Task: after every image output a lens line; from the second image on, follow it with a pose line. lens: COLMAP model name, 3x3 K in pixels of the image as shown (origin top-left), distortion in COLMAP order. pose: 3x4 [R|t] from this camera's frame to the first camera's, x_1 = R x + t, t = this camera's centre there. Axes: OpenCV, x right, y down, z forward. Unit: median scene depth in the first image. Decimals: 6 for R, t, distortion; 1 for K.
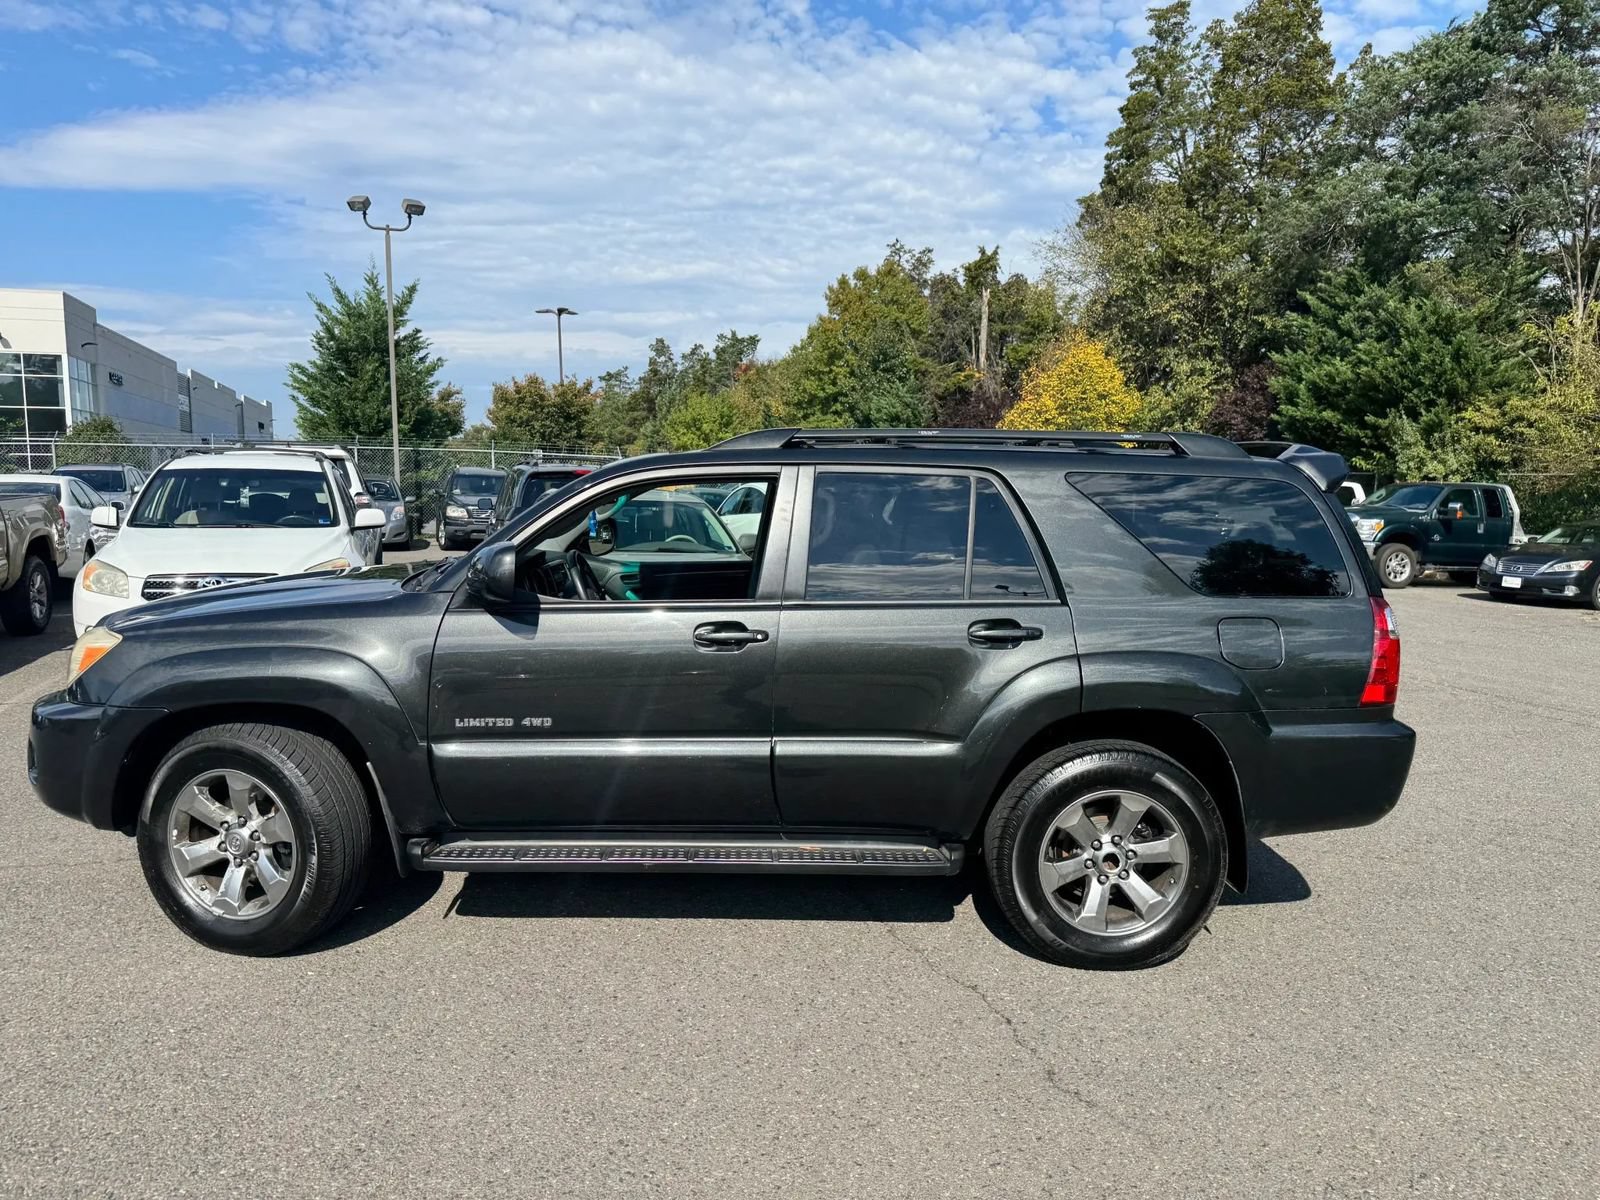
lens RADIAL K [[1118.5, 0, 783.8], [0, 1118.5, 609.8], [0, 0, 1]] dist [0.066283, -0.103254]
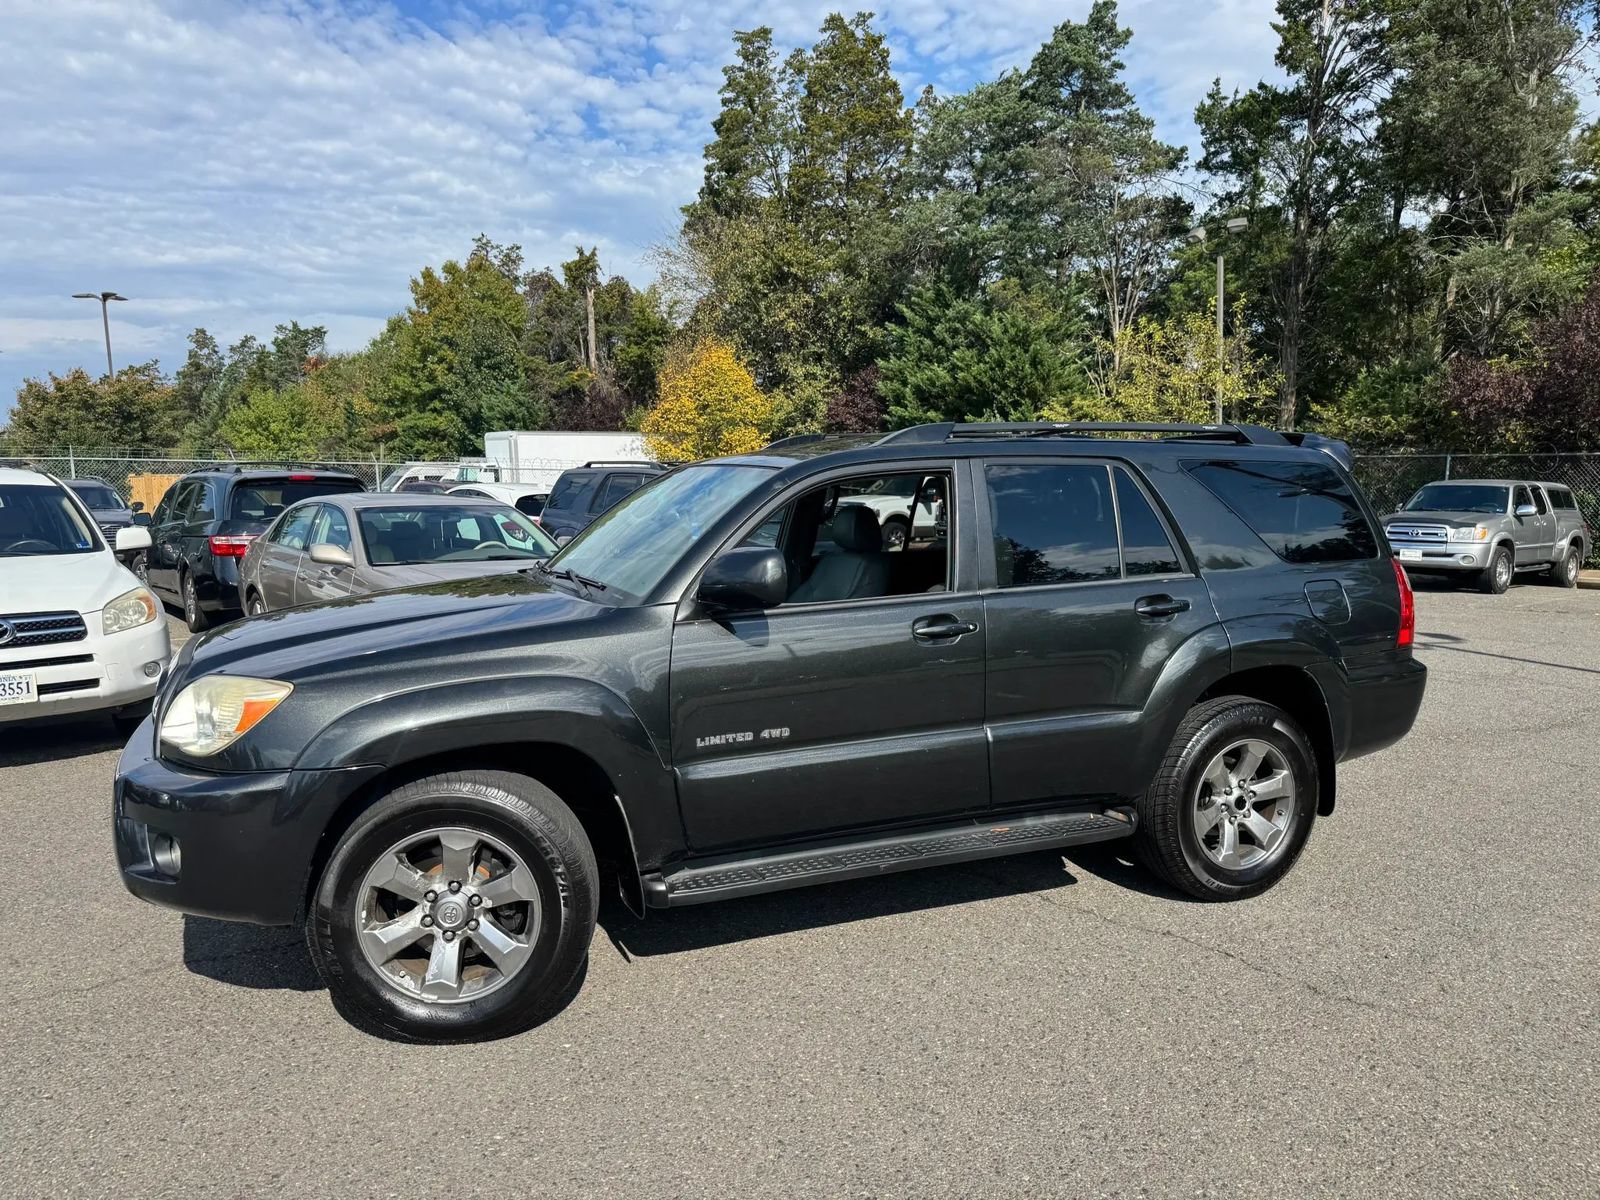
lens RADIAL K [[1116.6, 0, 786.8], [0, 1116.6, 606.7], [0, 0, 1]] dist [0.043083, -0.060227]
pose [[0.929775, -0.065296, 0.362290, -0.063795], [0.066195, 0.997757, 0.009945, -0.001716], [-0.362127, 0.014735, 0.932012, 0.013892]]
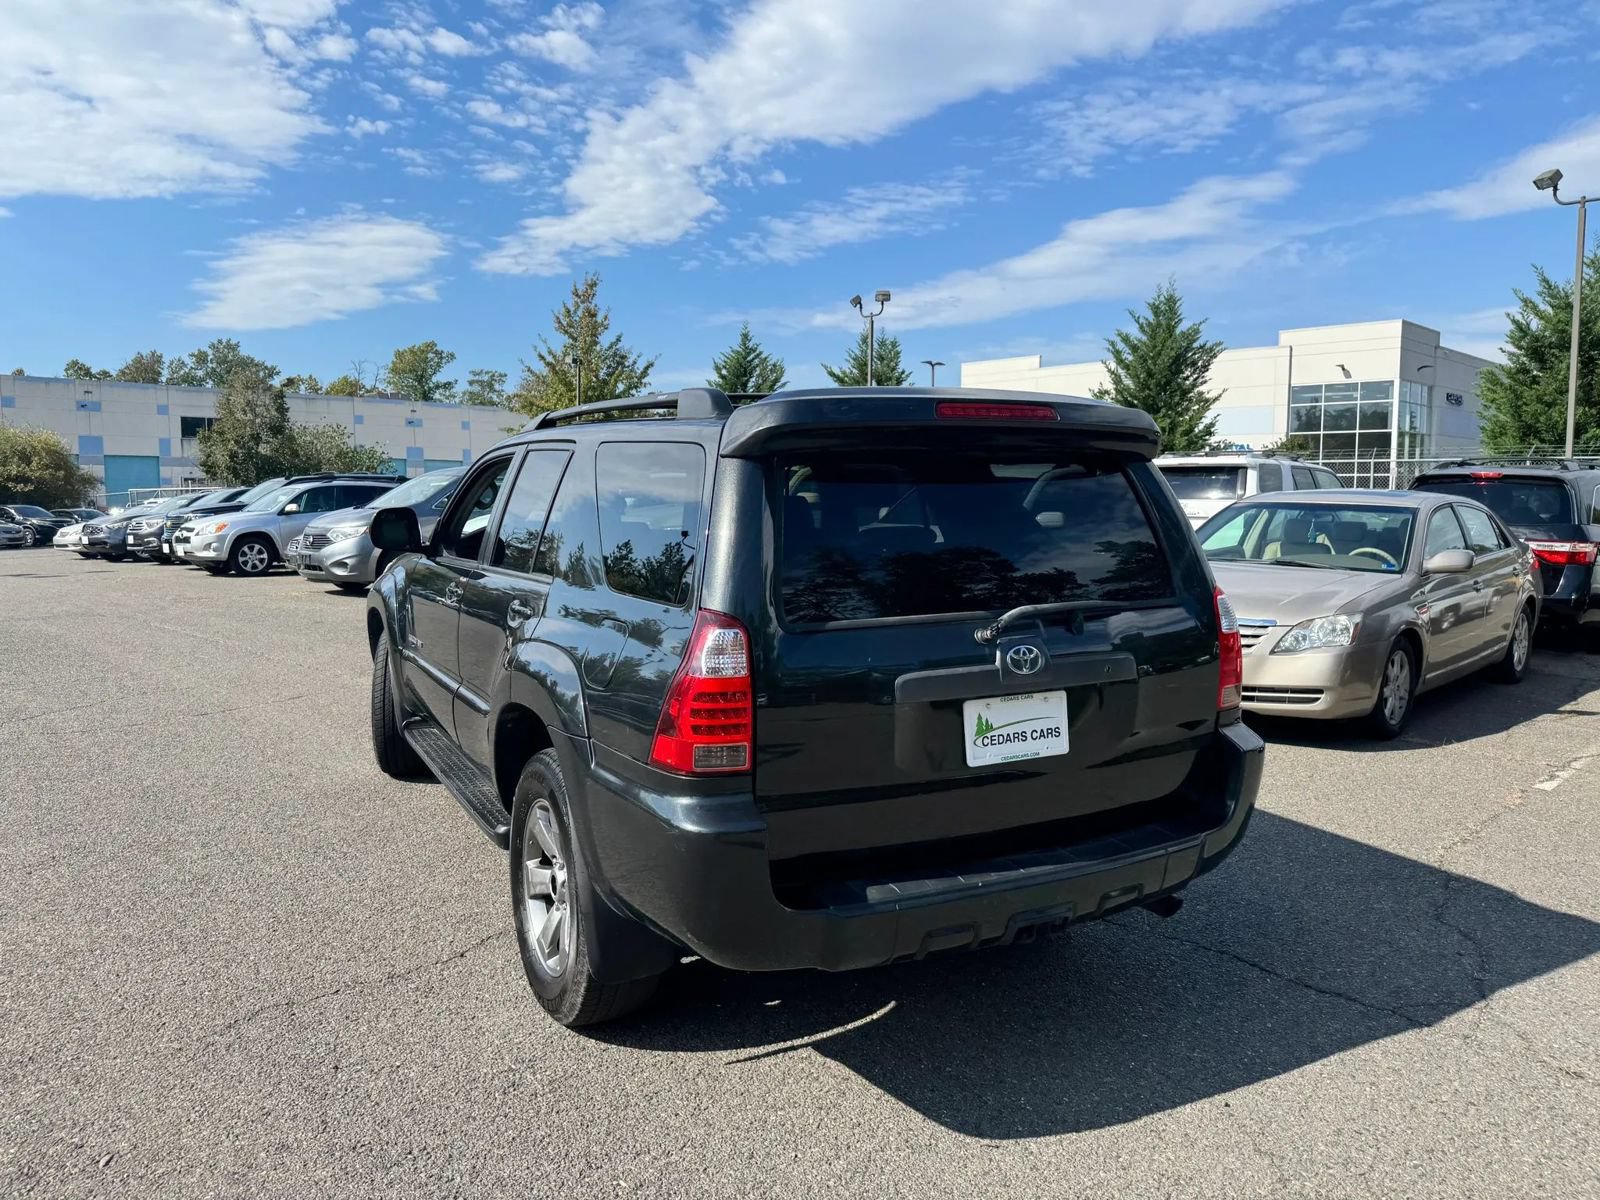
lens RADIAL K [[1130.0, 0, 797.3], [0, 1130.0, 615.1], [0, 0, 1]] dist [0.004846, -0.008550]
pose [[0.448509, 0.093581, -0.888866, 0.135297], [-0.106410, 0.993021, 0.050854, -0.006066], [0.887421, 0.071776, 0.455337, 0.090464]]
